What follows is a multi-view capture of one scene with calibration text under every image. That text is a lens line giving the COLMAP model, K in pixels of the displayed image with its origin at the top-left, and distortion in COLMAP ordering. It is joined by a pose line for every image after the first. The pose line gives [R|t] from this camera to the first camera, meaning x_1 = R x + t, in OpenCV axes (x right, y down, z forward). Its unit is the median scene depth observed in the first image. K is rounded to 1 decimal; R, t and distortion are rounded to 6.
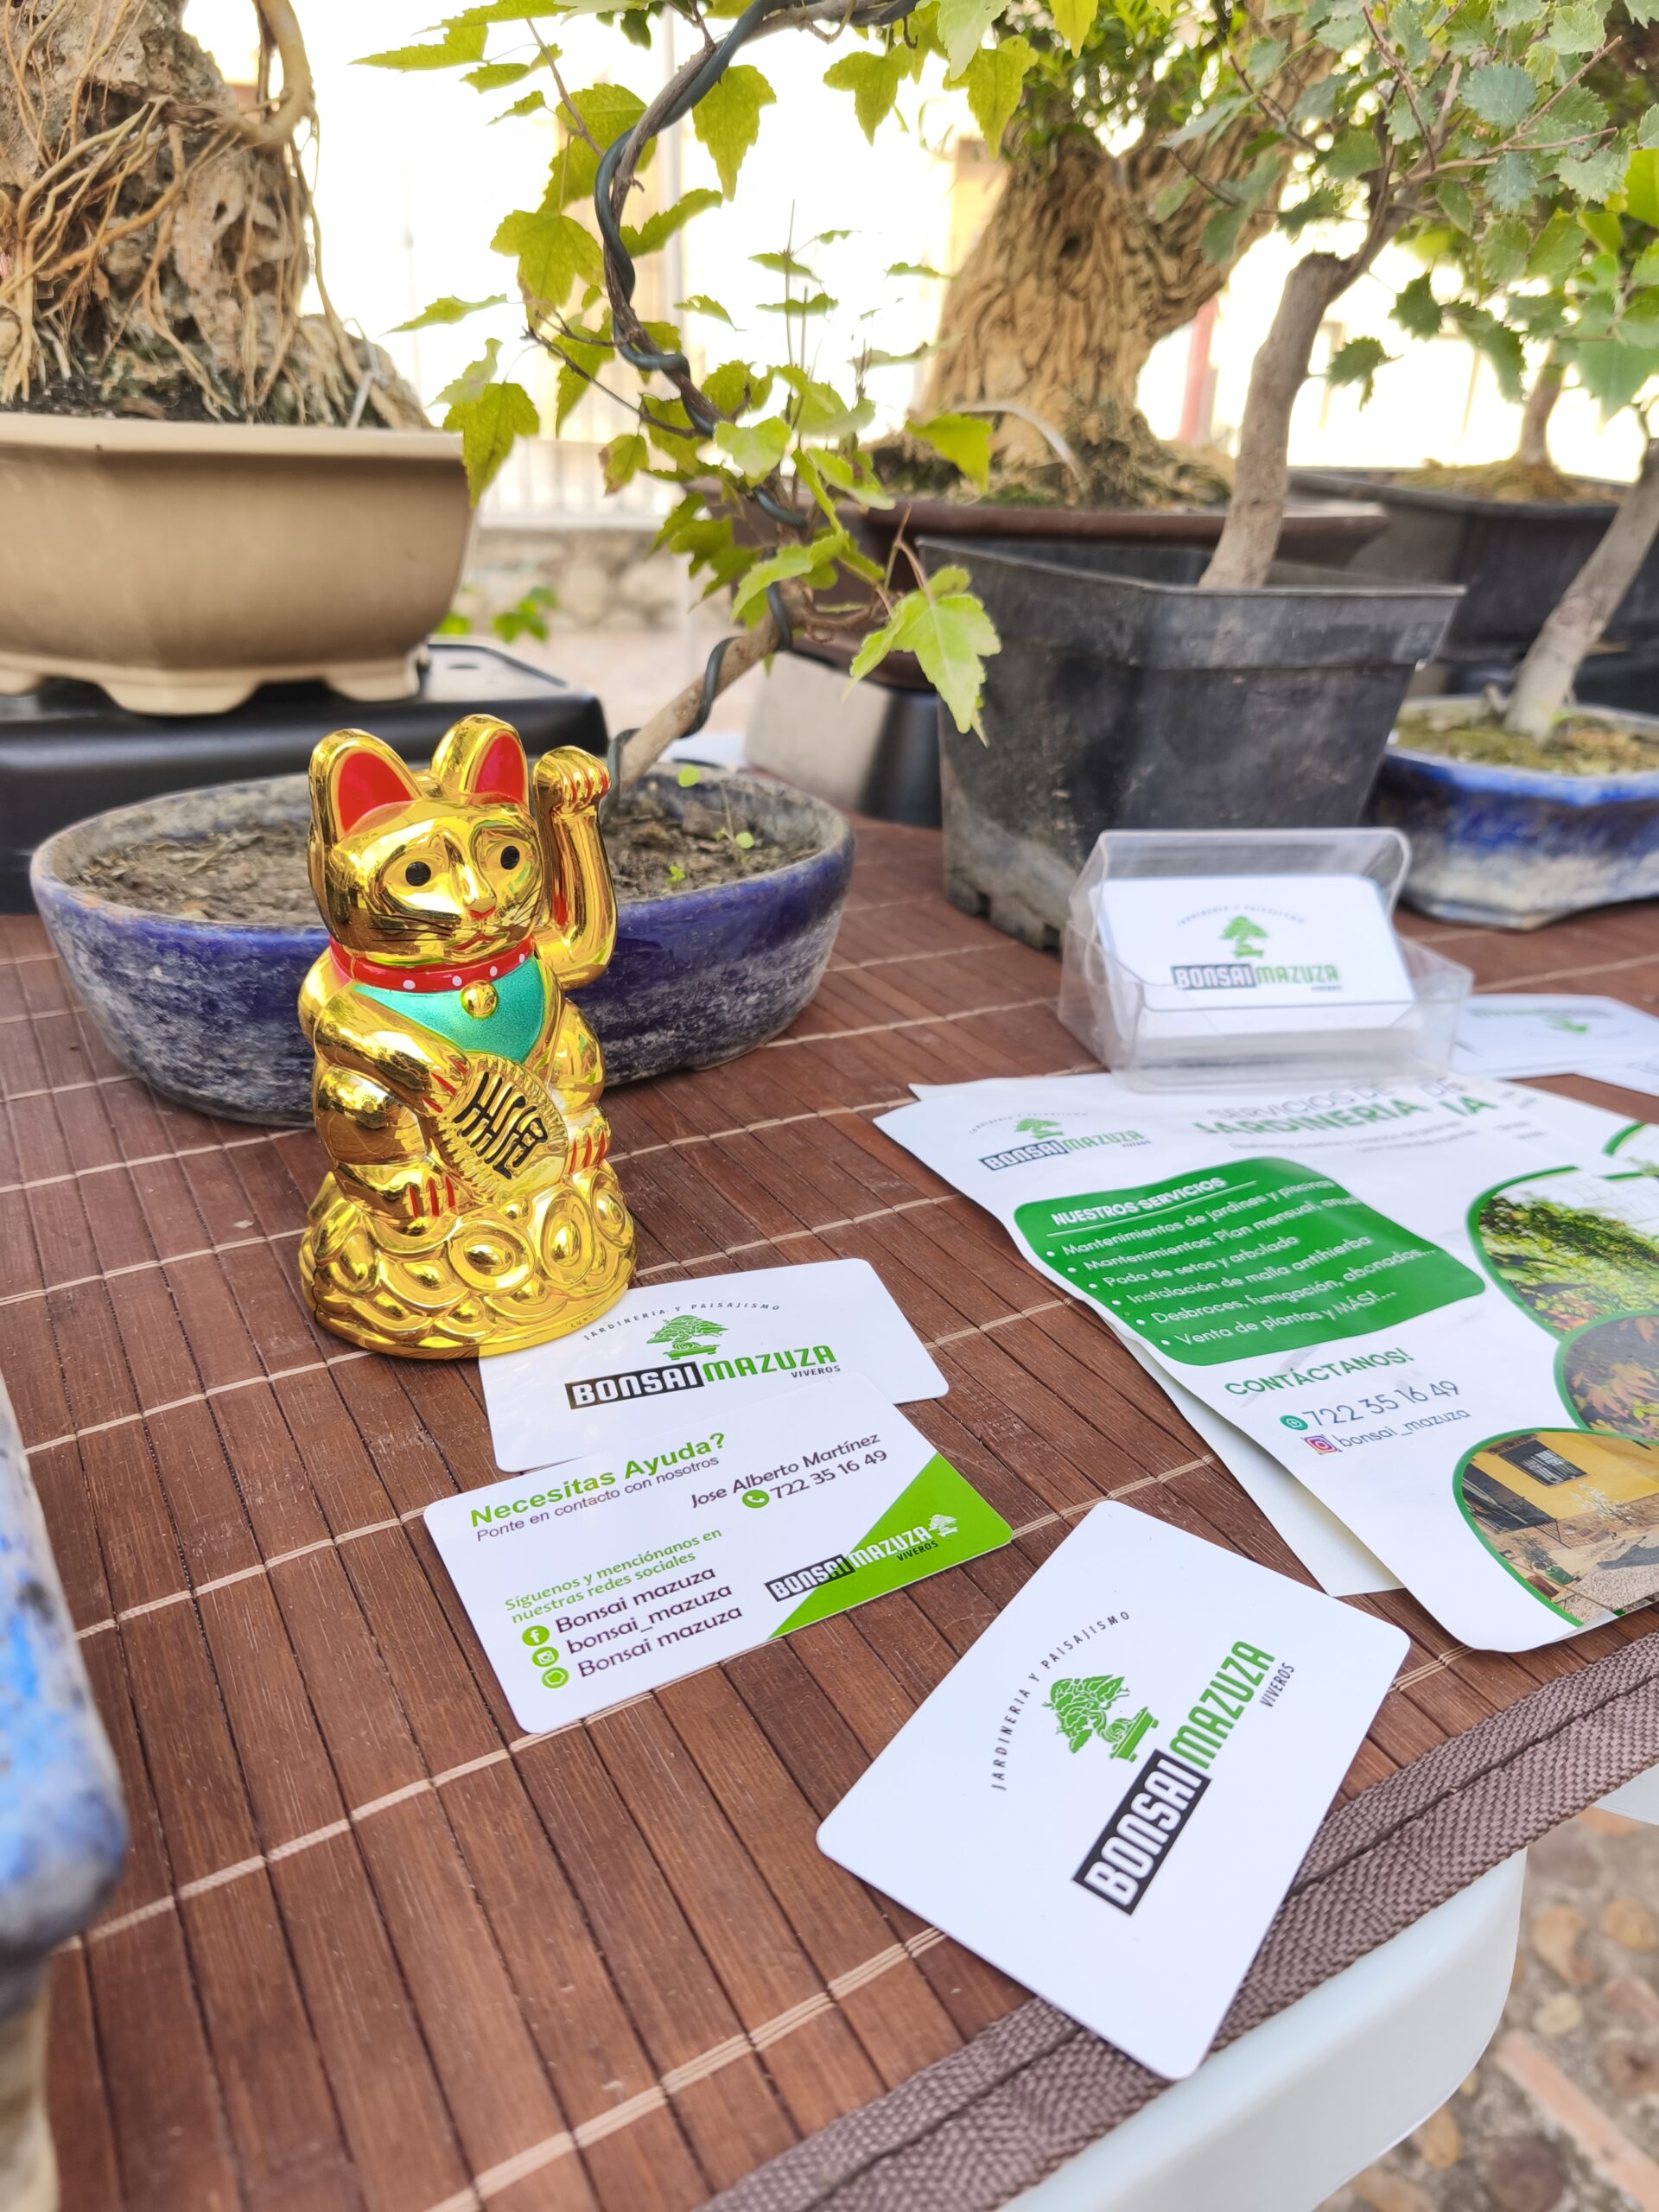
lens RADIAL K [[1499.6, 0, 836.9], [0, 1499.6, 1066.3], [0, 0, 1]] dist [0.427067, -0.000206]
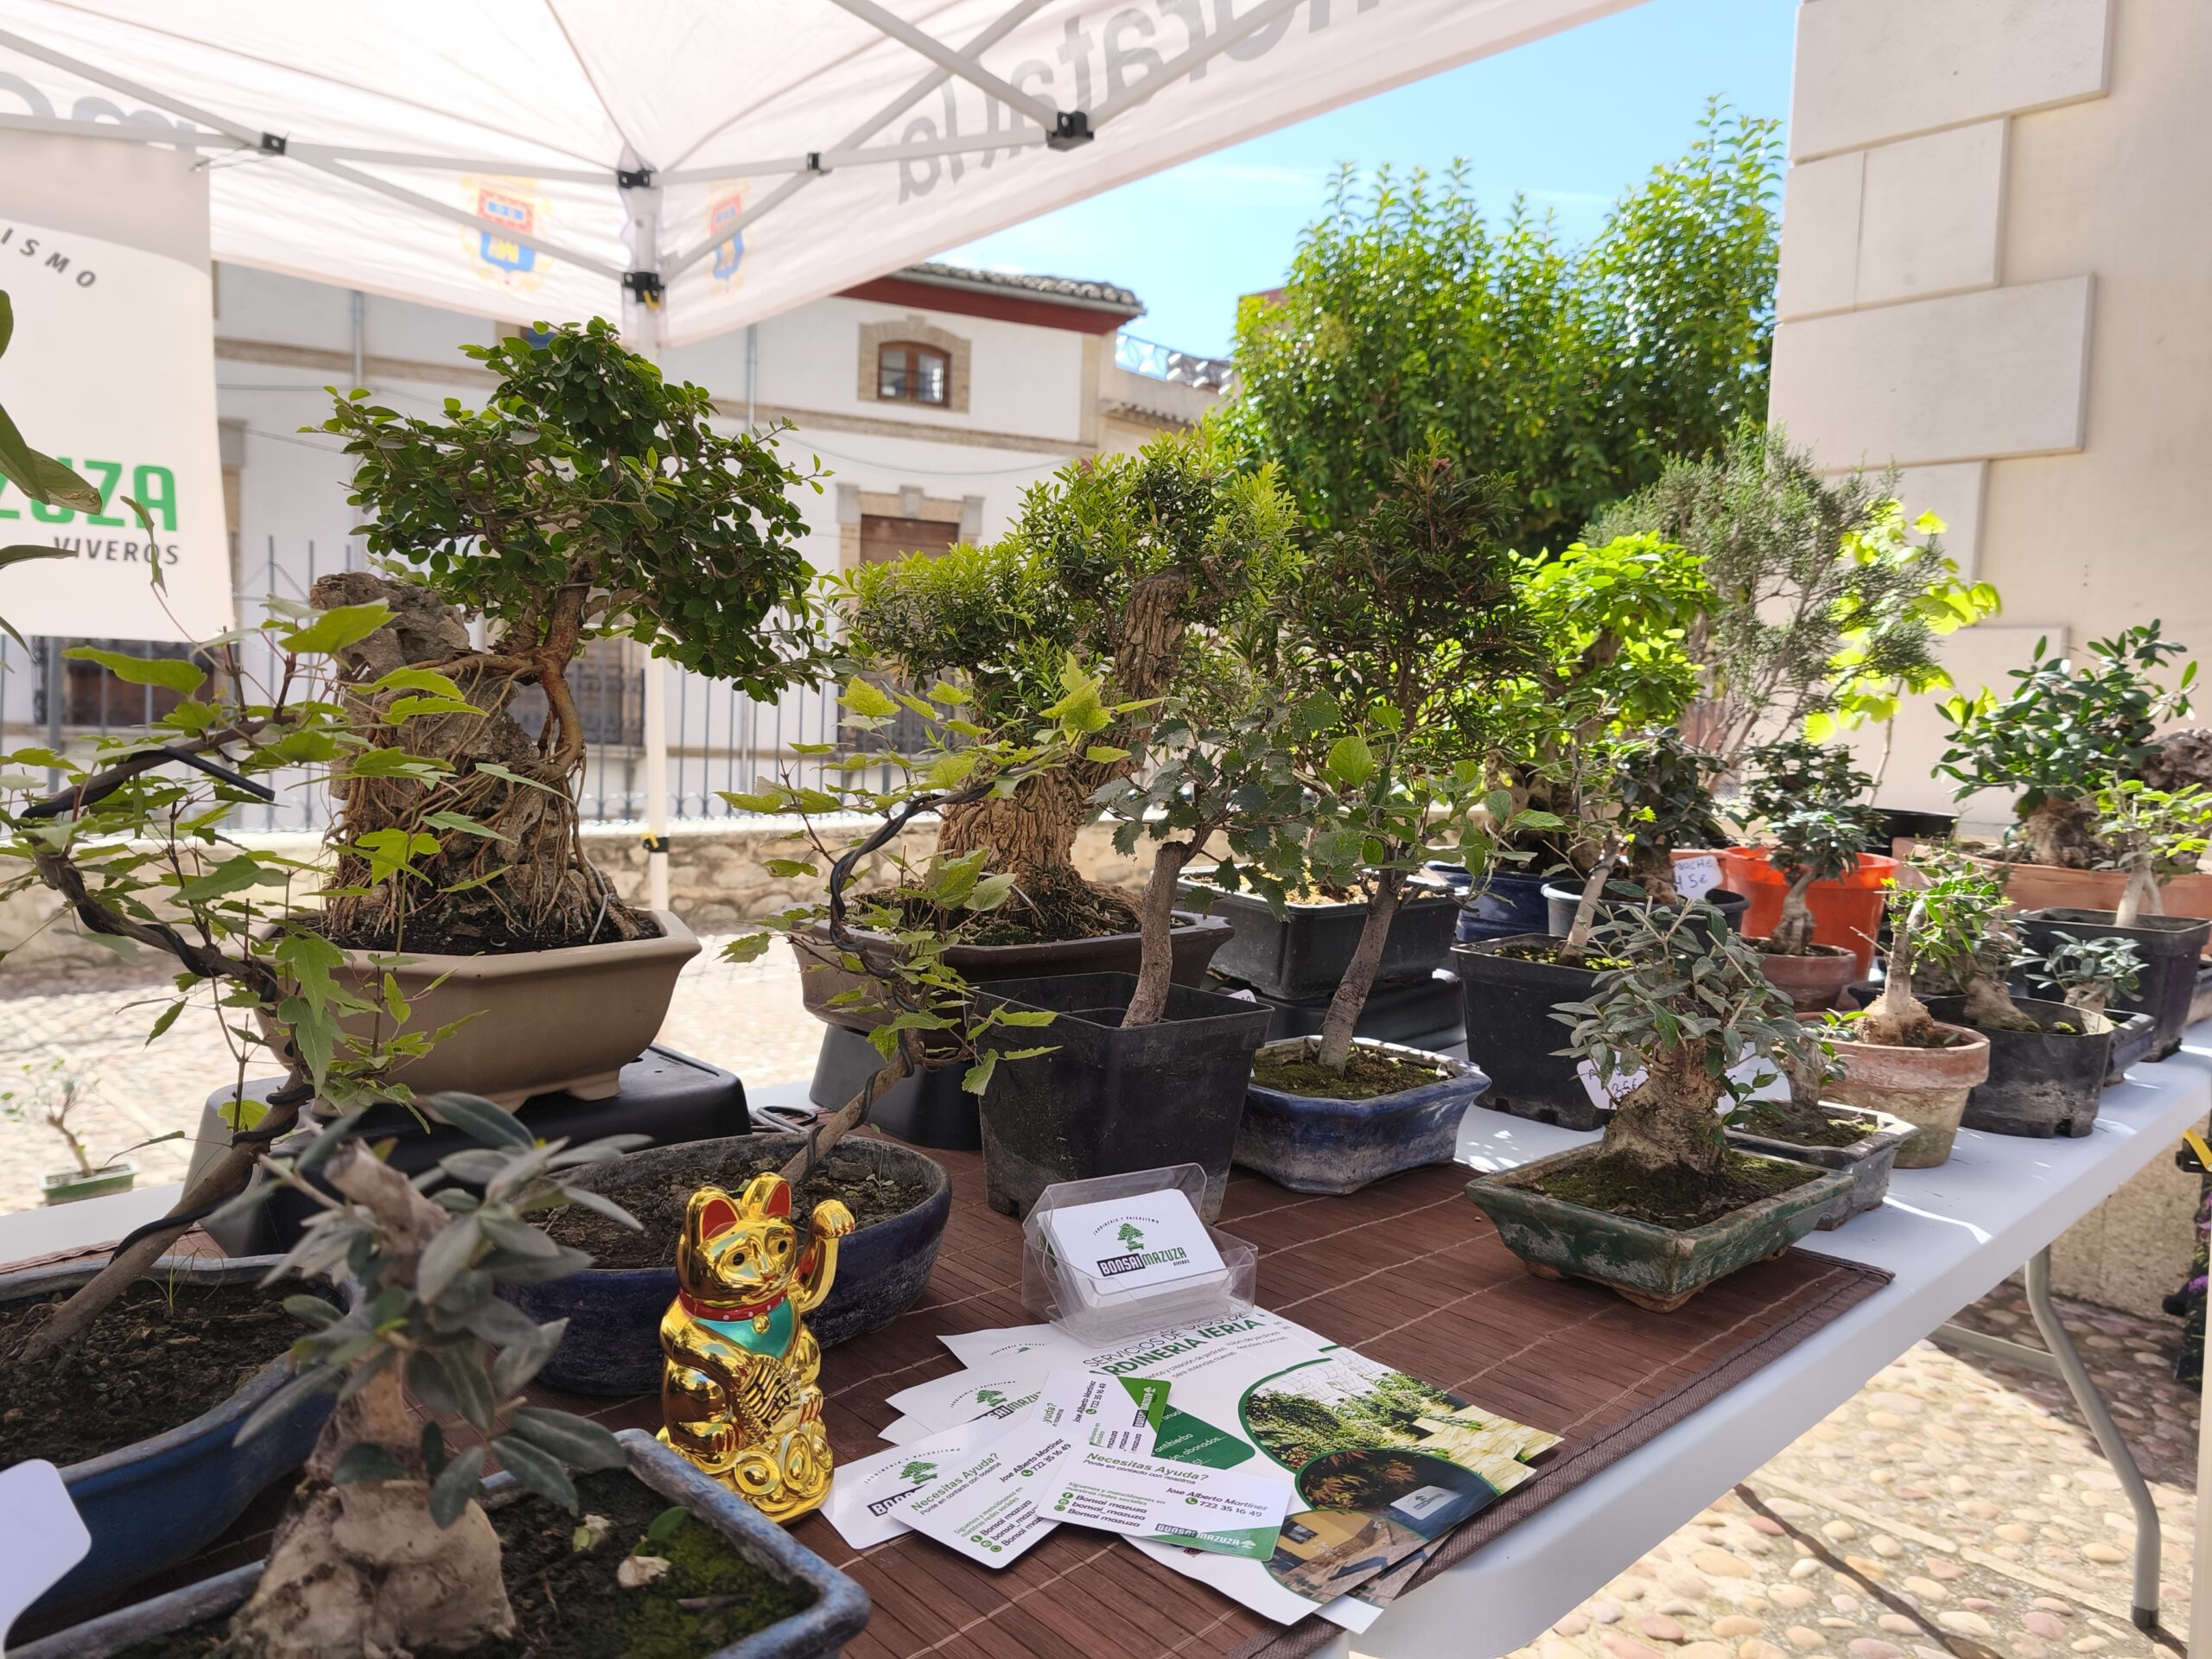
lens RADIAL K [[1480.1, 0, 1103.8], [0, 1480.1, 904.0], [0, 0, 1]] dist [-0.053266, 0.000292]
pose [[0.977189, 0.013604, 0.211935, -0.201886], [0.039330, 0.969092, -0.243546, -0.081603], [-0.208697, 0.246326, 0.946451, -0.795002]]
